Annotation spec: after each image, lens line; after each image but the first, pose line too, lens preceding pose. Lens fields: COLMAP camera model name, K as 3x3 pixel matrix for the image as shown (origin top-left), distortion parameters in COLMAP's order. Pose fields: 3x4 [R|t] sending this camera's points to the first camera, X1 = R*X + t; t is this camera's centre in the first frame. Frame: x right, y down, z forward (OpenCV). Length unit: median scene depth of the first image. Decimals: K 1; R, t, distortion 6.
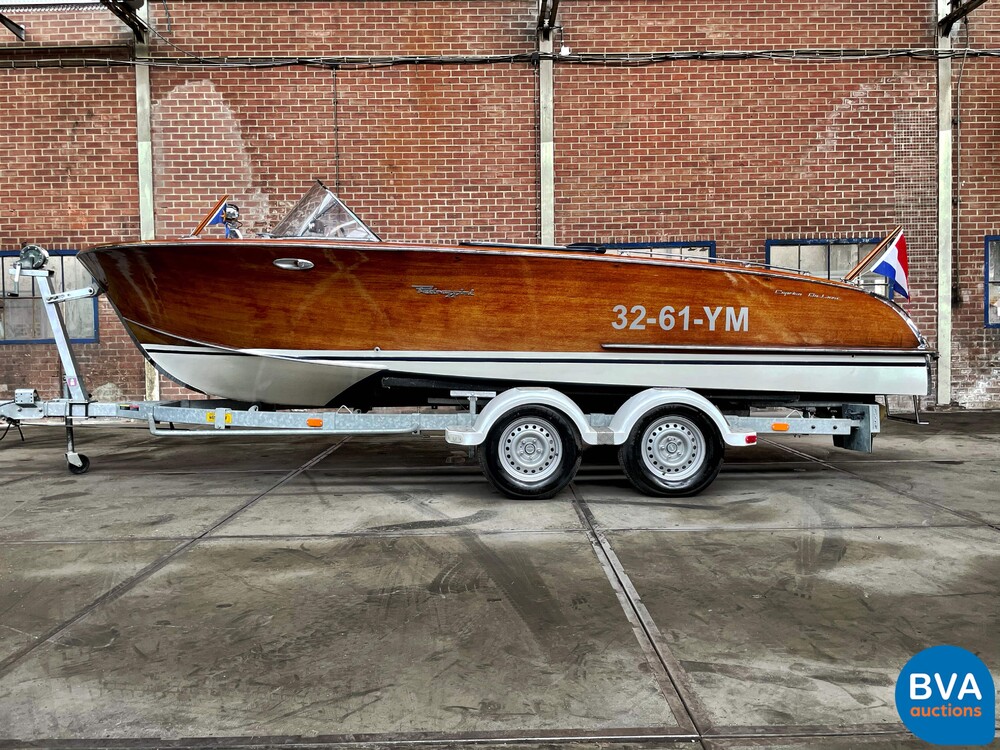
lens RADIAL K [[759.4, 0, 500.8], [0, 759.4, 362.6], [0, 0, 1]] dist [0.089077, -0.121542]
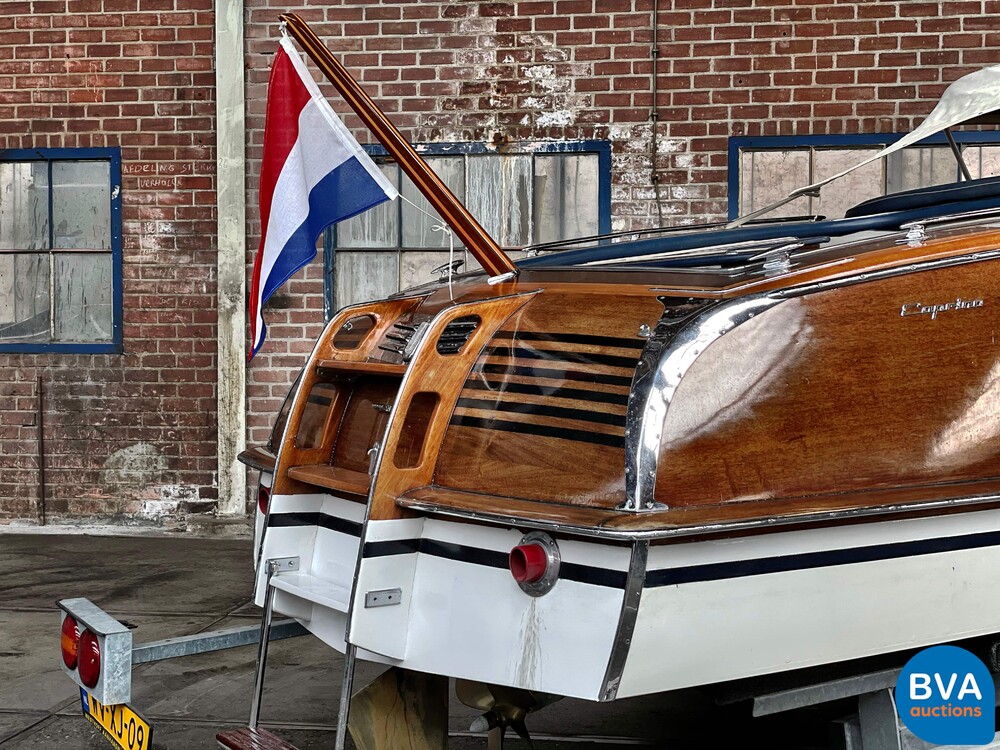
lens RADIAL K [[1496.6, 0, 500.9], [0, 1496.6, 354.7], [0, 0, 1]] dist [0.167555, -0.391789]
pose [[0.985086, 0.020744, -0.170805, -0.150718], [-0.022277, 0.999727, -0.007062, -0.023695], [0.170612, 0.010762, 0.985279, 0.163533]]
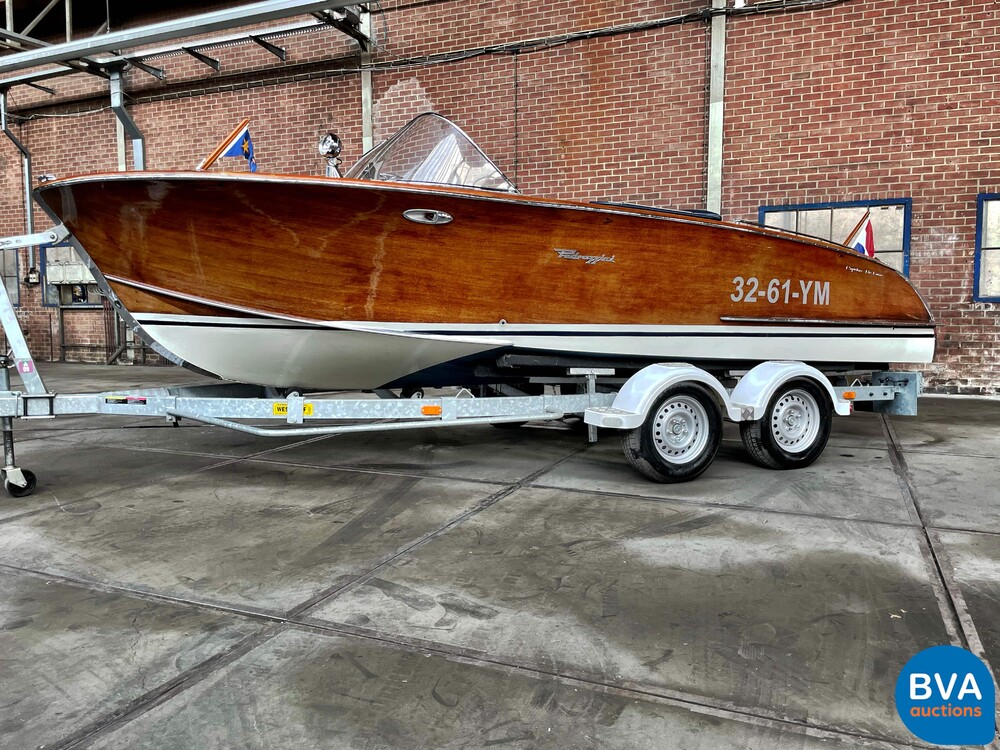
lens RADIAL K [[758.1, 0, 498.4], [0, 758.1, 363.7], [0, 0, 1]] dist [0.089519, -0.121705]
pose [[0.911649, 0.043127, -0.408700, 0.219018], [-0.021969, 0.998171, 0.056325, -0.008081], [0.410381, -0.042370, 0.910929, -0.007980]]
